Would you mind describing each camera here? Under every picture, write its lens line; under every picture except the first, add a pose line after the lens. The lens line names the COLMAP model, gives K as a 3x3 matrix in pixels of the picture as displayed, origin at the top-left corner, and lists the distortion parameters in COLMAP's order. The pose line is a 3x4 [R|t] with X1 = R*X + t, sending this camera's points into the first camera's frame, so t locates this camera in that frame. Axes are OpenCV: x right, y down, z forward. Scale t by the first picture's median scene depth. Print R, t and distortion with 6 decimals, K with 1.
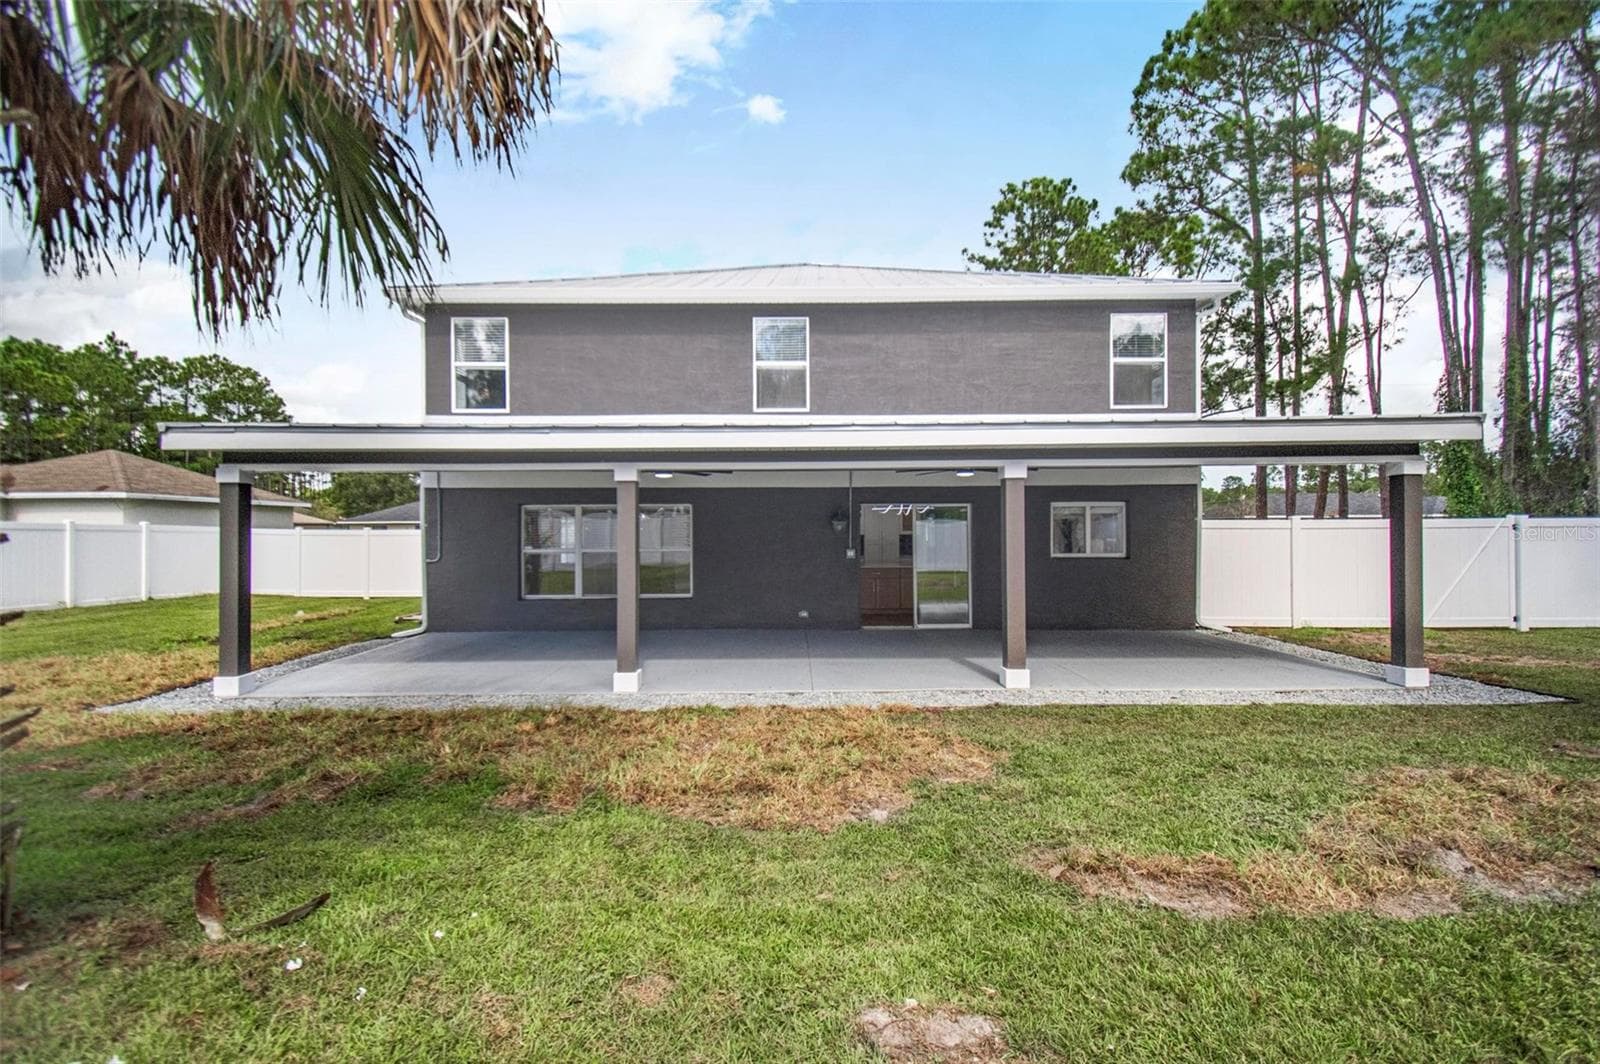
lens RADIAL K [[673.0, 0, 800.0], [0, 673.0, 532.0], [0, 0, 1]] dist [0.001021, 0.000092]
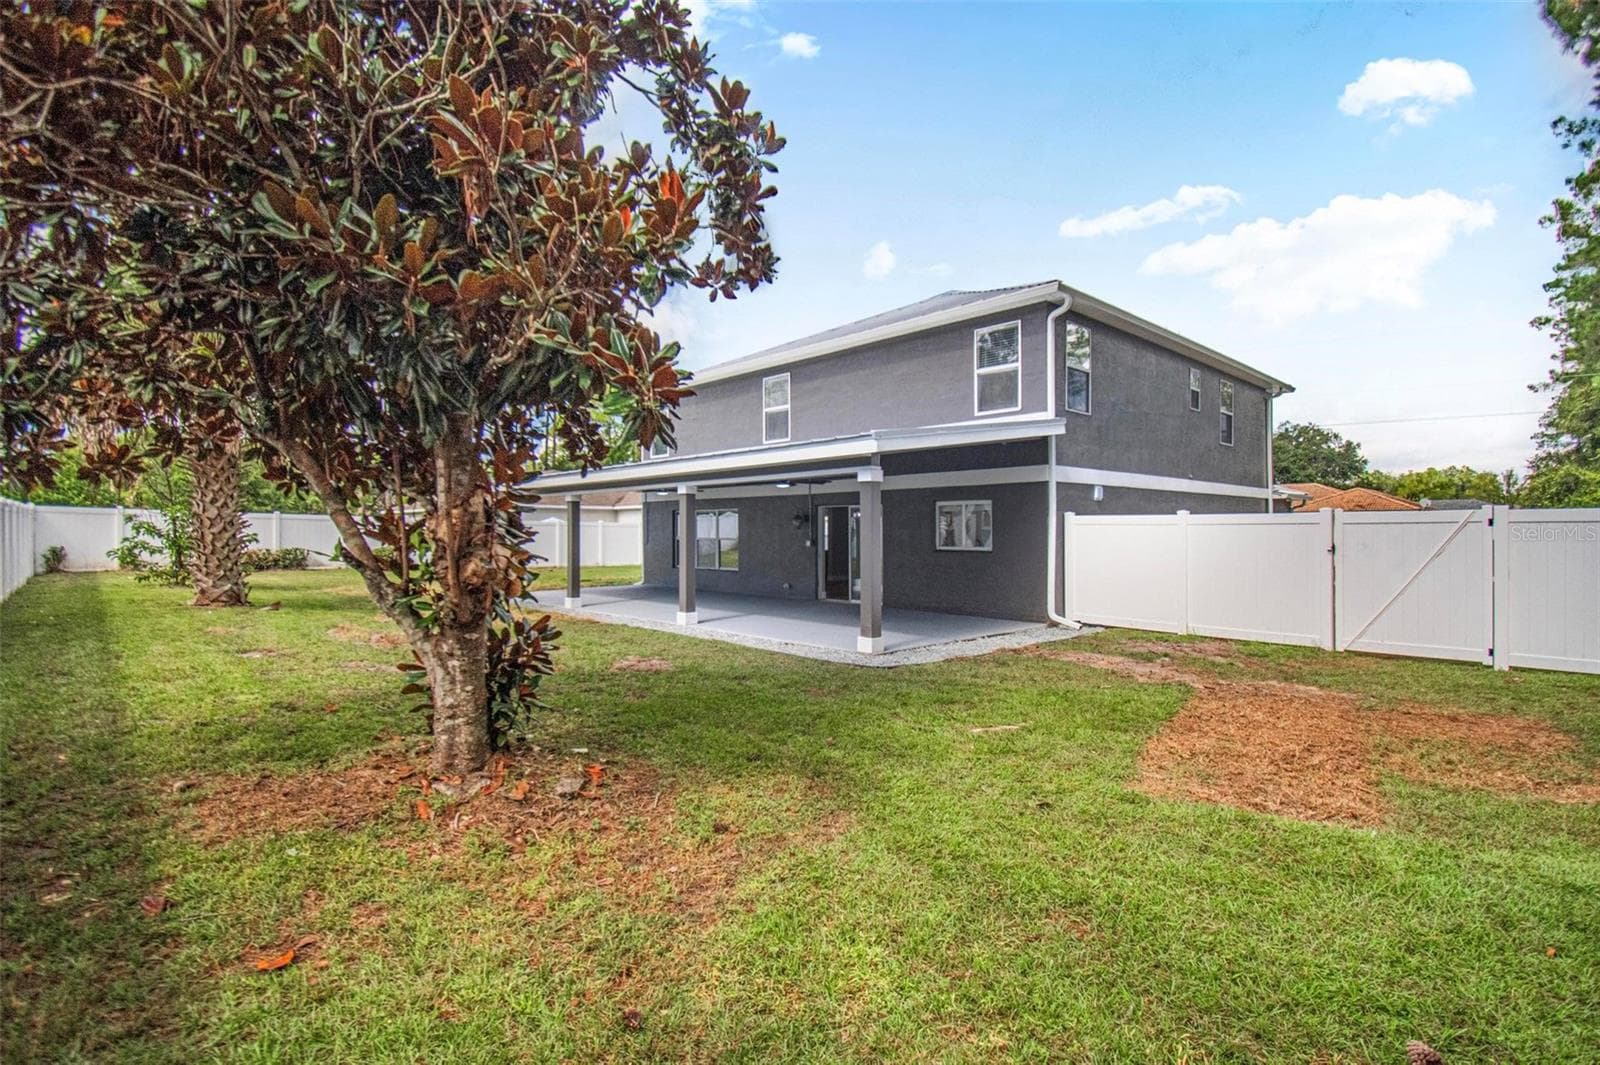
lens RADIAL K [[773.8, 0, 800.0], [0, 773.8, 532.5], [0, 0, 1]] dist [-0.000691, -0.000071]
pose [[0.691090, 0.007333, -0.722732, 1.178319], [-0.006112, 0.999972, 0.004302, 0.004701], [0.722743, 0.001444, 0.691116, -0.087362]]
